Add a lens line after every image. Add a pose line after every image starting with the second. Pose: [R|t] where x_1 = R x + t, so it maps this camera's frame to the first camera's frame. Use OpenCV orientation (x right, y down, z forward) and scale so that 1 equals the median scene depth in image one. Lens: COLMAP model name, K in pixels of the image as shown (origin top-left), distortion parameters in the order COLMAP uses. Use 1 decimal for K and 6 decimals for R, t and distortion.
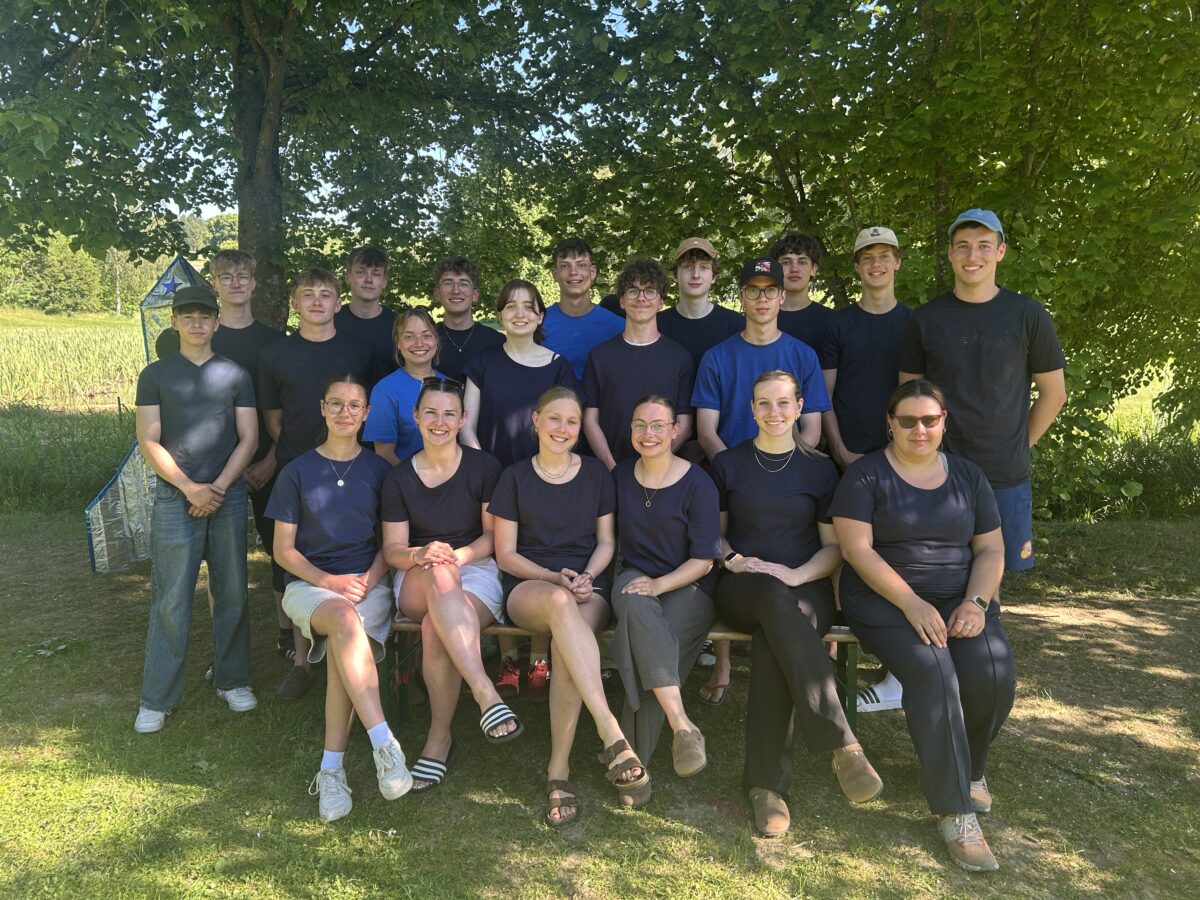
lens RADIAL K [[913.2, 0, 592.5], [0, 913.2, 453.3], [0, 0, 1]] dist [0.033377, -0.025710]
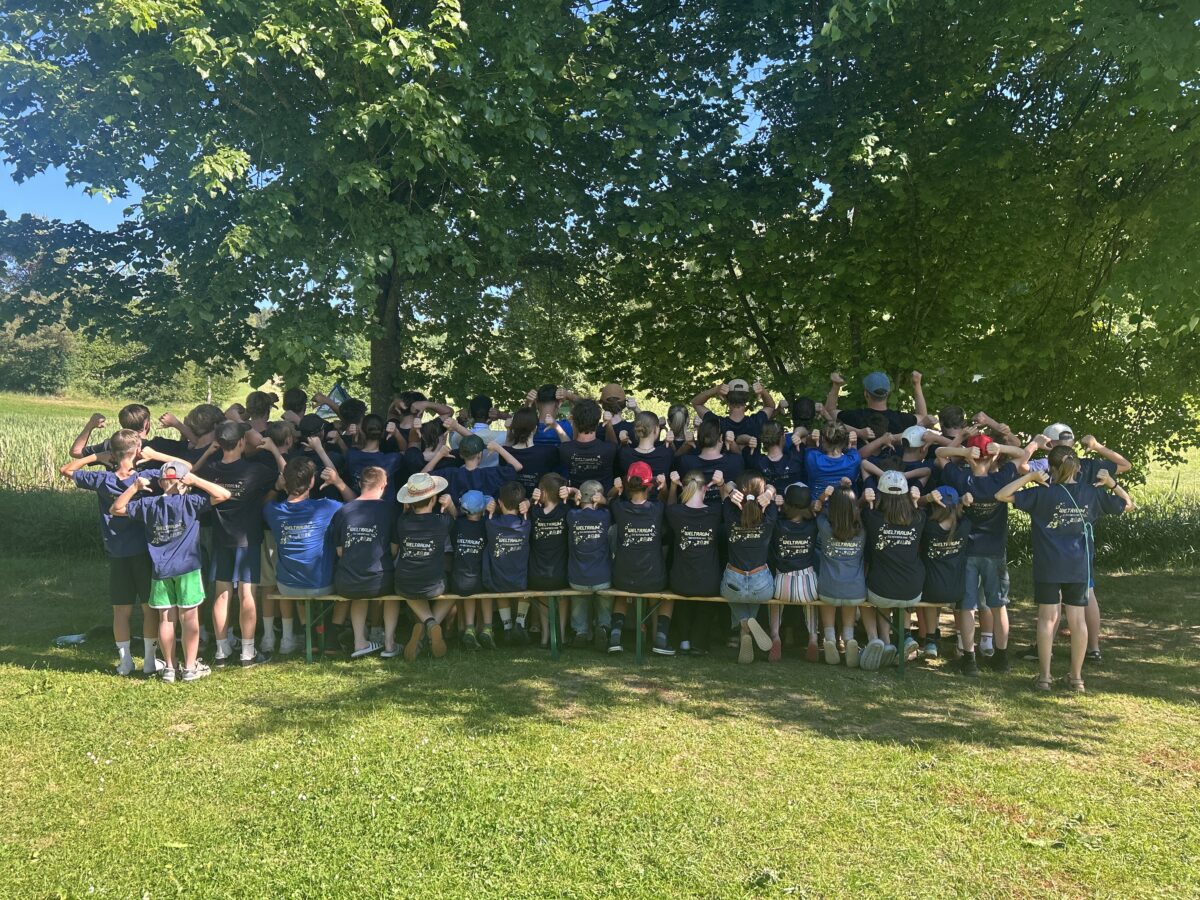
lens RADIAL K [[913.2, 0, 597.0], [0, 913.2, 446.5], [0, 0, 1]] dist [0.033377, -0.025710]
pose [[0.997549, -0.003951, -0.069866, 0.053503], [-0.003039, 0.995017, -0.099663, 0.023156], [0.069912, 0.099631, 0.992565, -0.270984]]
